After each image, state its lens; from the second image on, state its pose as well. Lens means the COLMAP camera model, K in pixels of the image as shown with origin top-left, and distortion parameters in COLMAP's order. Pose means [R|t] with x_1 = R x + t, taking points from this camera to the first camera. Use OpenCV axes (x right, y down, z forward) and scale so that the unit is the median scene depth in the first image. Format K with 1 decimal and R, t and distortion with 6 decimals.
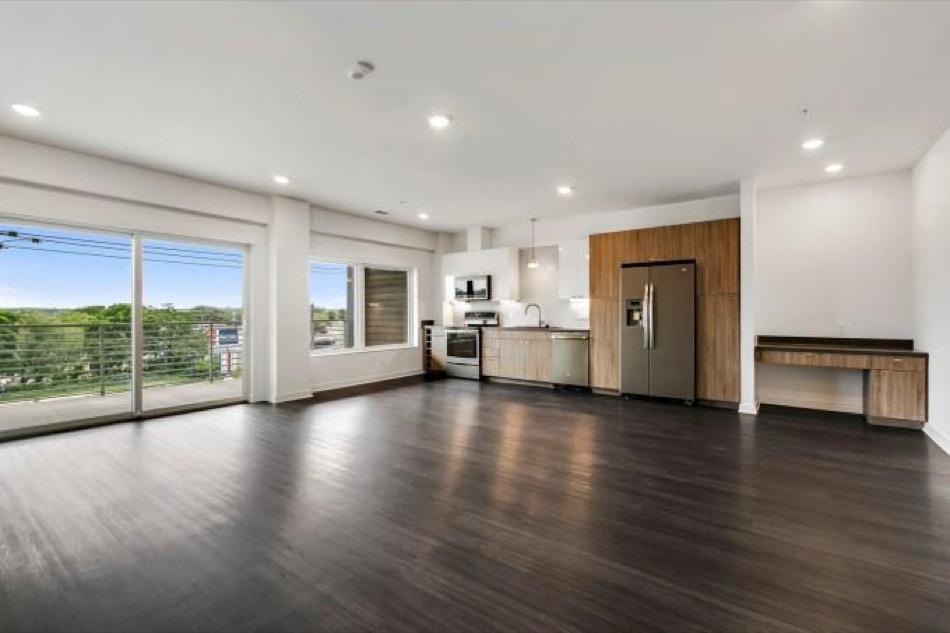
lens RADIAL K [[420.8, 0, 476.5], [0, 420.8, 313.5], [0, 0, 1]] dist [0.000448, 0.000510]
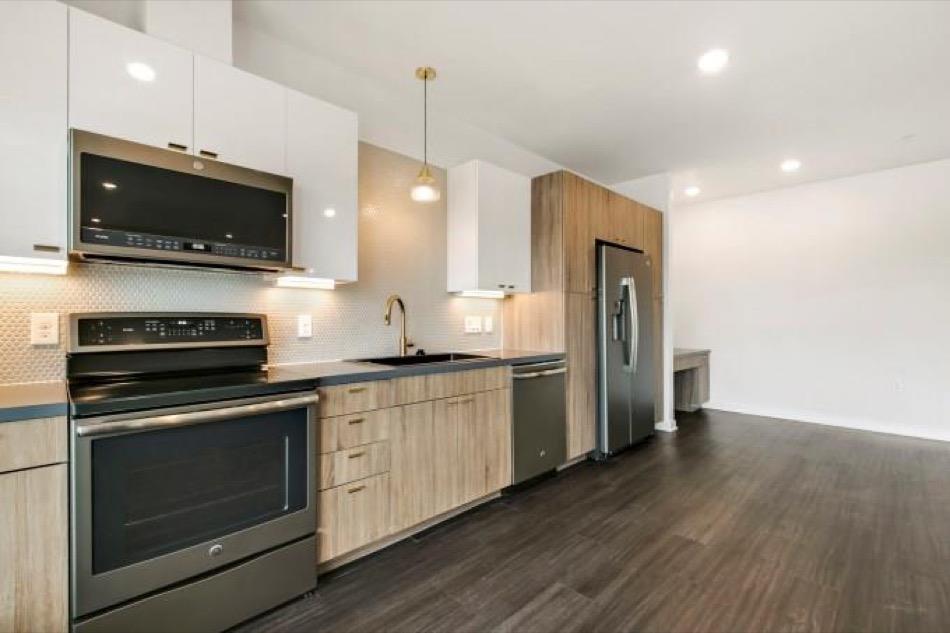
lens RADIAL K [[420.8, 0, 472.4], [0, 420.8, 321.3], [0, 0, 1]] dist [0.000448, 0.000510]
pose [[0.166150, 0.002949, 0.986096, -0.239490], [0.006767, 0.999969, -0.004130, 0.000910], [-0.986077, 0.007360, 0.166125, 0.933930]]
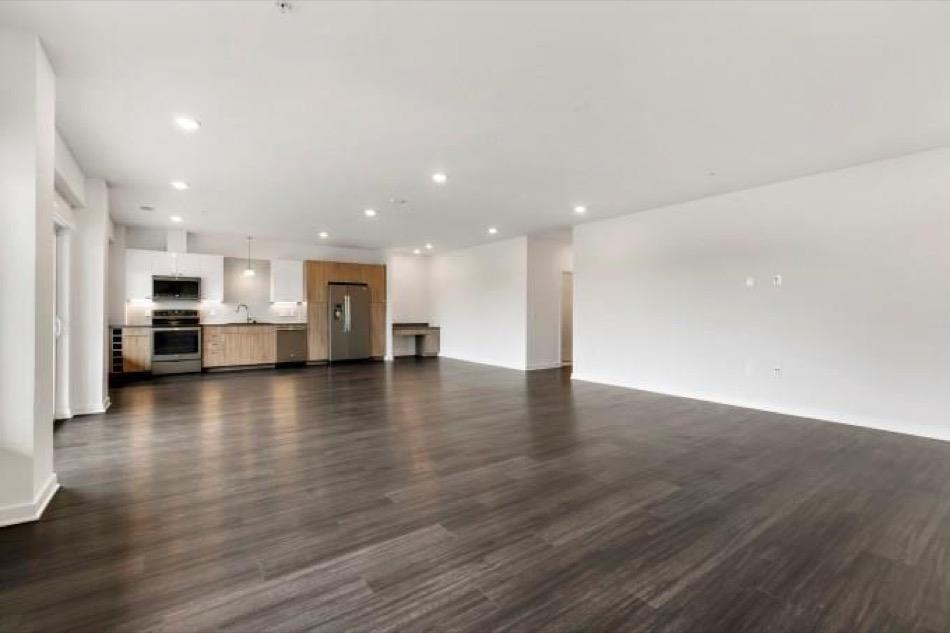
lens RADIAL K [[420.8, 0, 475.0], [0, 420.8, 310.9], [0, 0, 1]] dist [0.000448, 0.000510]
pose [[0.304264, 0.004677, 0.952576, -0.897934], [0.001899, 0.999983, -0.005517, 0.004387], [-0.952586, 0.003488, 0.304250, -0.031173]]
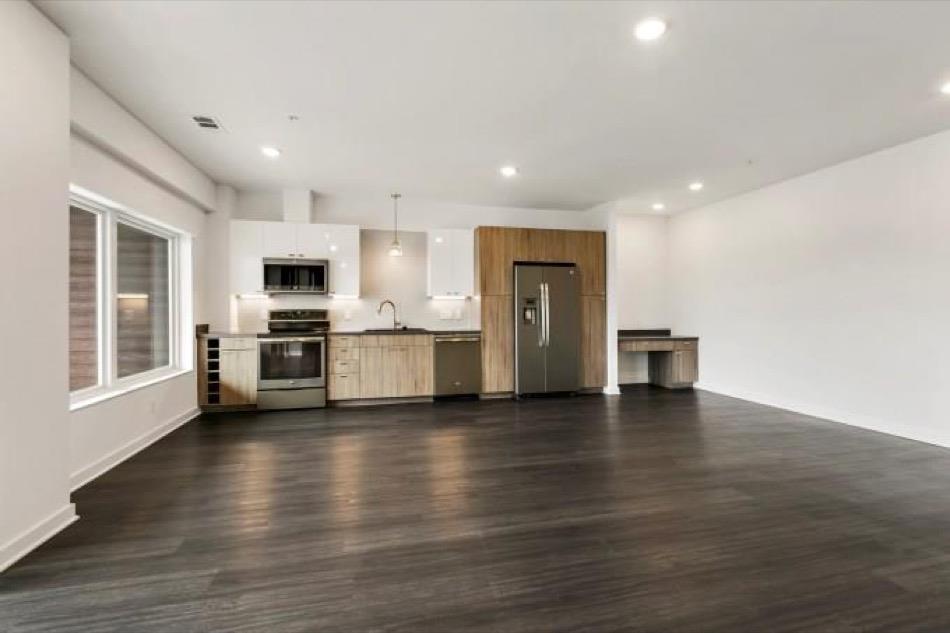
lens RADIAL K [[420.8, 0, 471.2], [0, 420.8, 310.5], [0, 0, 1]] dist [0.000448, 0.000510]
pose [[0.646751, 0.001592, 0.762700, -0.399485], [0.004555, 0.999972, -0.005949, 0.001040], [-0.762688, 0.007322, 0.646725, 0.387830]]
